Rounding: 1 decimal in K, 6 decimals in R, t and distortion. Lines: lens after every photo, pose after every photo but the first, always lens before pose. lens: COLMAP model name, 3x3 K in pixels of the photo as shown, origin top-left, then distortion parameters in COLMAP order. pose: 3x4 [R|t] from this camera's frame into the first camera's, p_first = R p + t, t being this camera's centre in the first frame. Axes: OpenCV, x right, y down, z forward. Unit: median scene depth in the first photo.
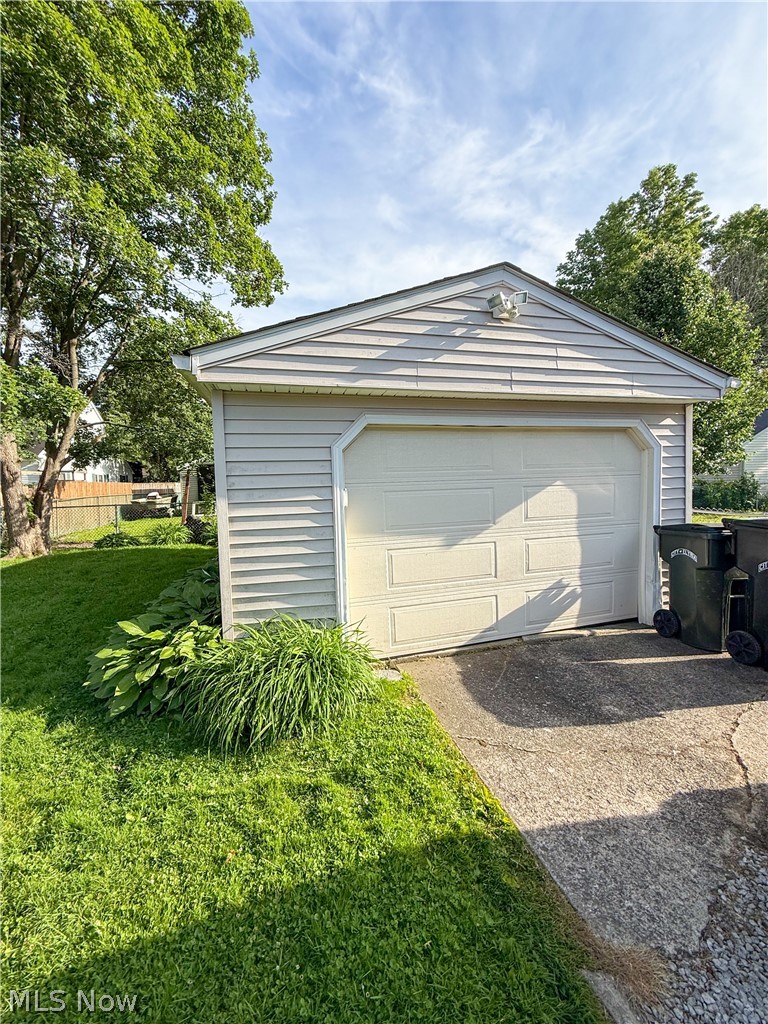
lens RADIAL K [[403.8, 0, 384.0], [0, 403.8, 512.0], [0, 0, 1]] dist [-0.002112, -0.000292]
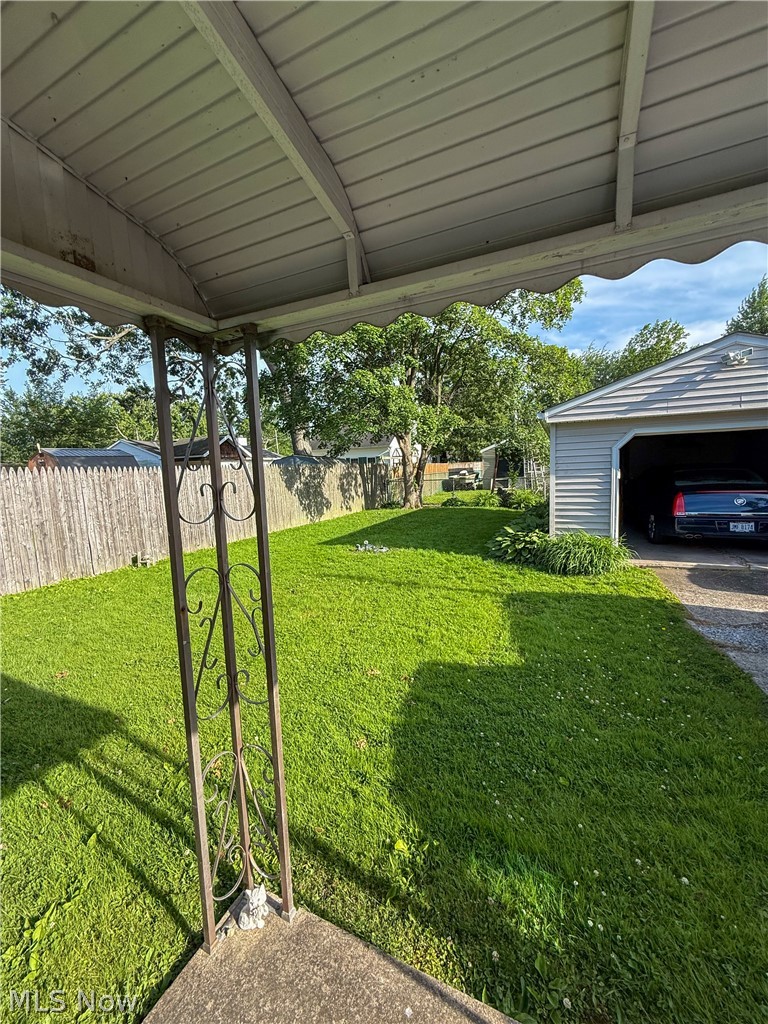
lens RADIAL K [[403.8, 0, 384.0], [0, 403.8, 512.0], [0, 0, 1]] dist [-0.002112, -0.000292]
pose [[0.789545, 0.058473, -0.610901, 0.207461], [-0.024780, 0.997676, 0.063469, 0.051786], [0.613193, -0.034973, 0.789159, -1.214080]]
